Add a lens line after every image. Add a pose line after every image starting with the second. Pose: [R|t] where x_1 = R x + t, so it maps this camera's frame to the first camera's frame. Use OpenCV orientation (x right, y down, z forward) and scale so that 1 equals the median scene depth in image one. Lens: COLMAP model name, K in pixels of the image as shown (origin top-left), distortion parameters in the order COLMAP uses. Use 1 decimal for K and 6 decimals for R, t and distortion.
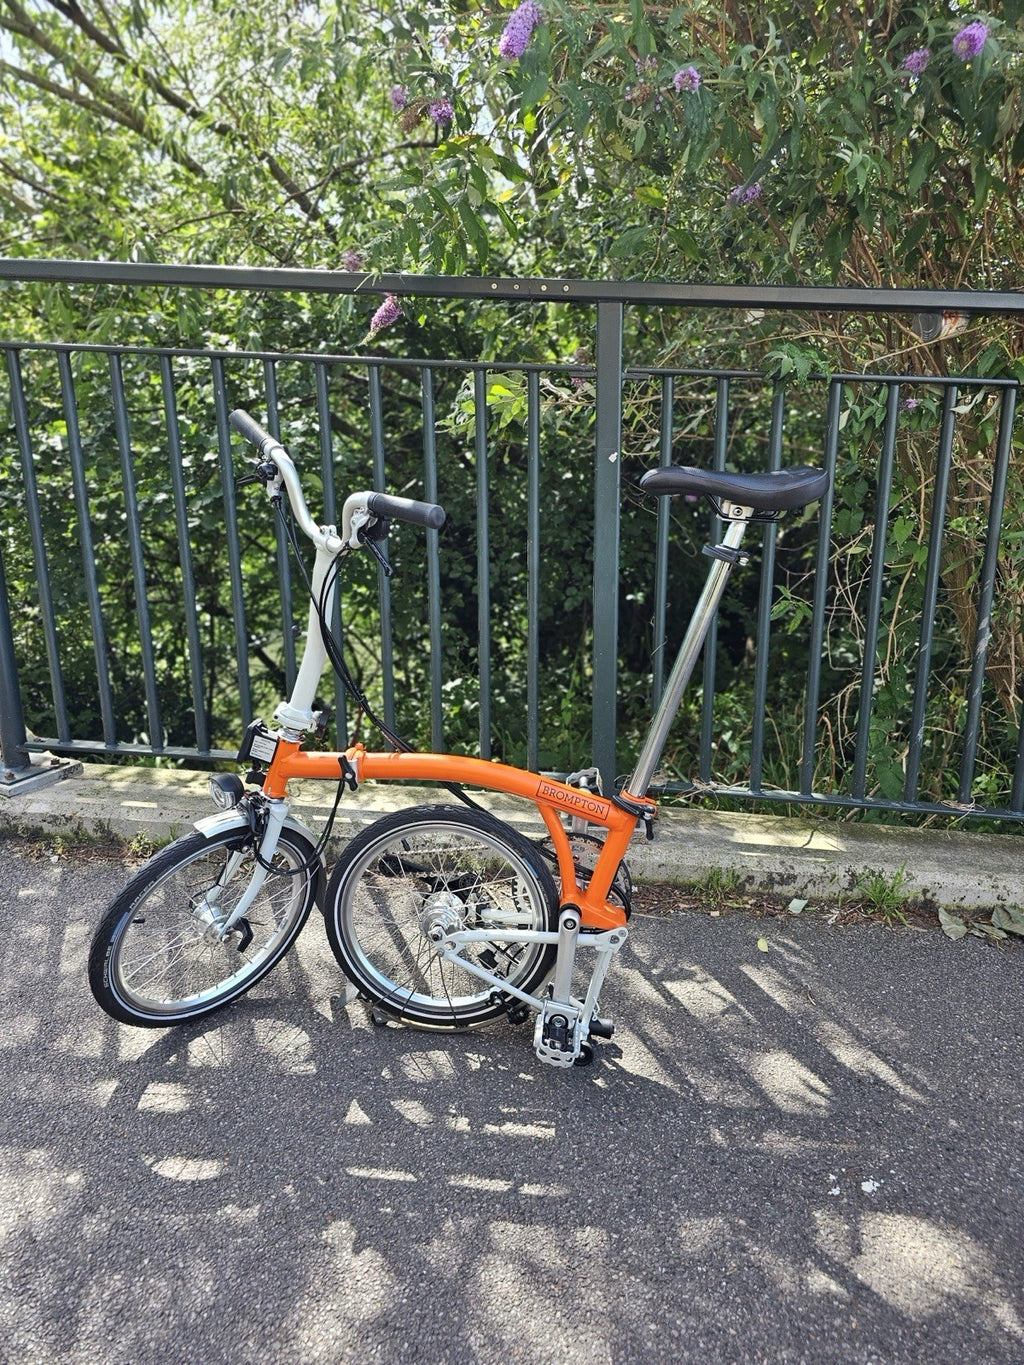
lens RADIAL K [[940.1, 0, 518.5], [0, 940.1, 658.9], [0, 0, 1]] dist [0.040025, -0.036886]
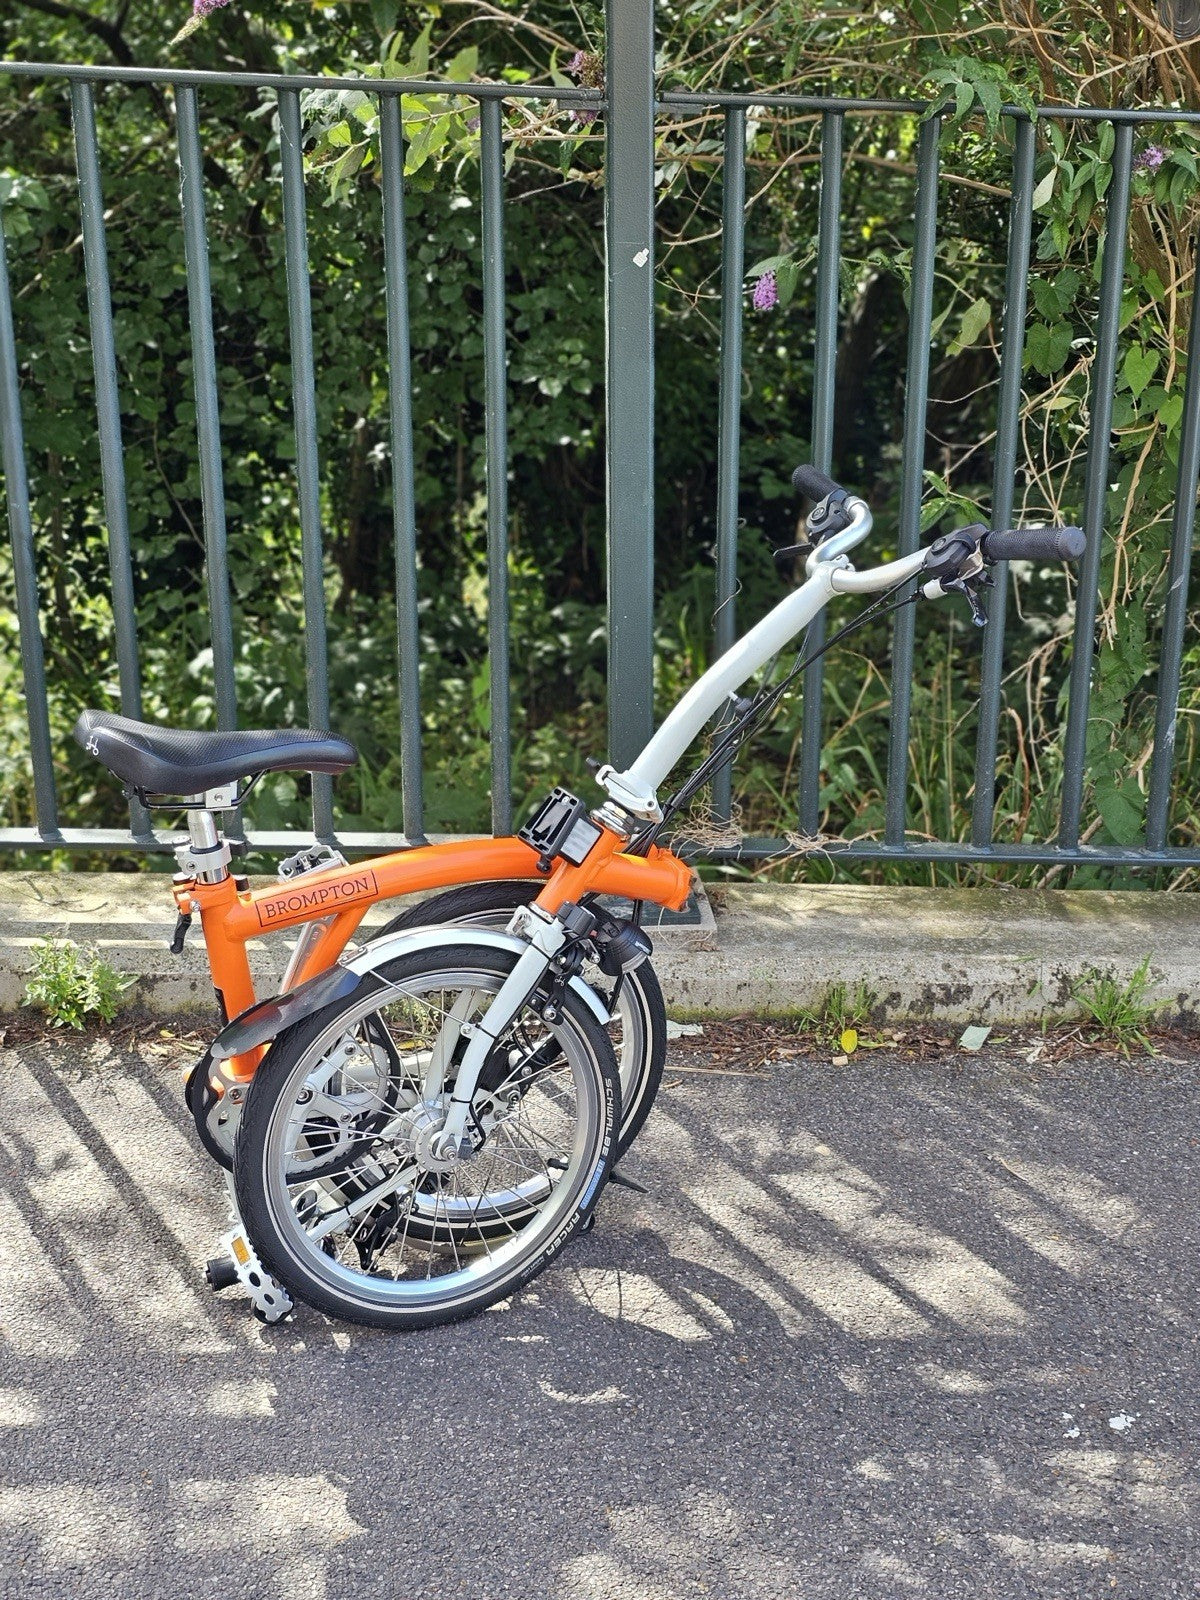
lens RADIAL K [[2176.7, 0, 587.0], [0, 2176.7, 799.9], [0, 0, 1]] dist [0.075501, 0.000000]
pose [[0.986817, -0.054229, 0.152484, -0.138742], [0.036299, 0.992349, 0.118007, -0.052134], [-0.157717, -0.110916, 0.981235, -0.268652]]
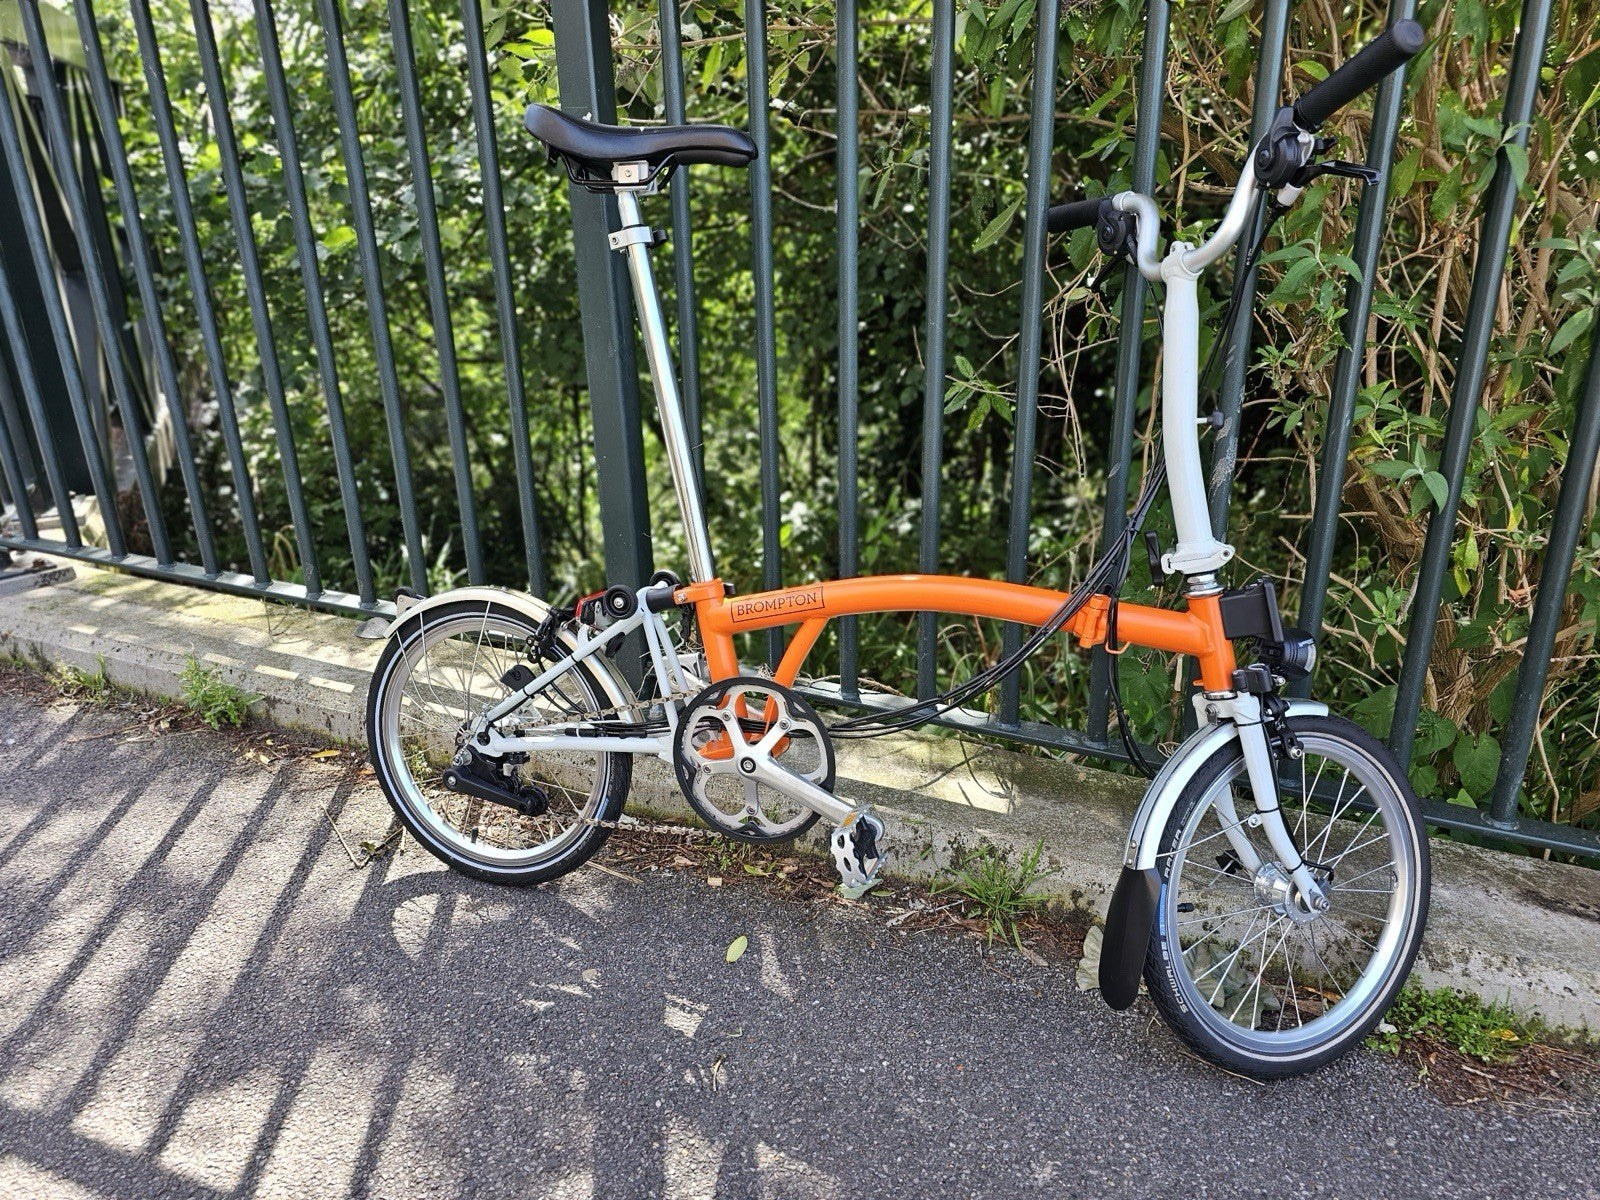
lens RADIAL K [[1101.9, 0, 808.6], [0, 1101.9, 604.4], [0, 0, 1]] dist [0.040025, -0.036886]
pose [[0.959956, 0.080691, -0.268277, 0.441916], [-0.047238, 0.990532, 0.128900, -0.009202], [0.276138, -0.111065, 0.954679, 0.332494]]
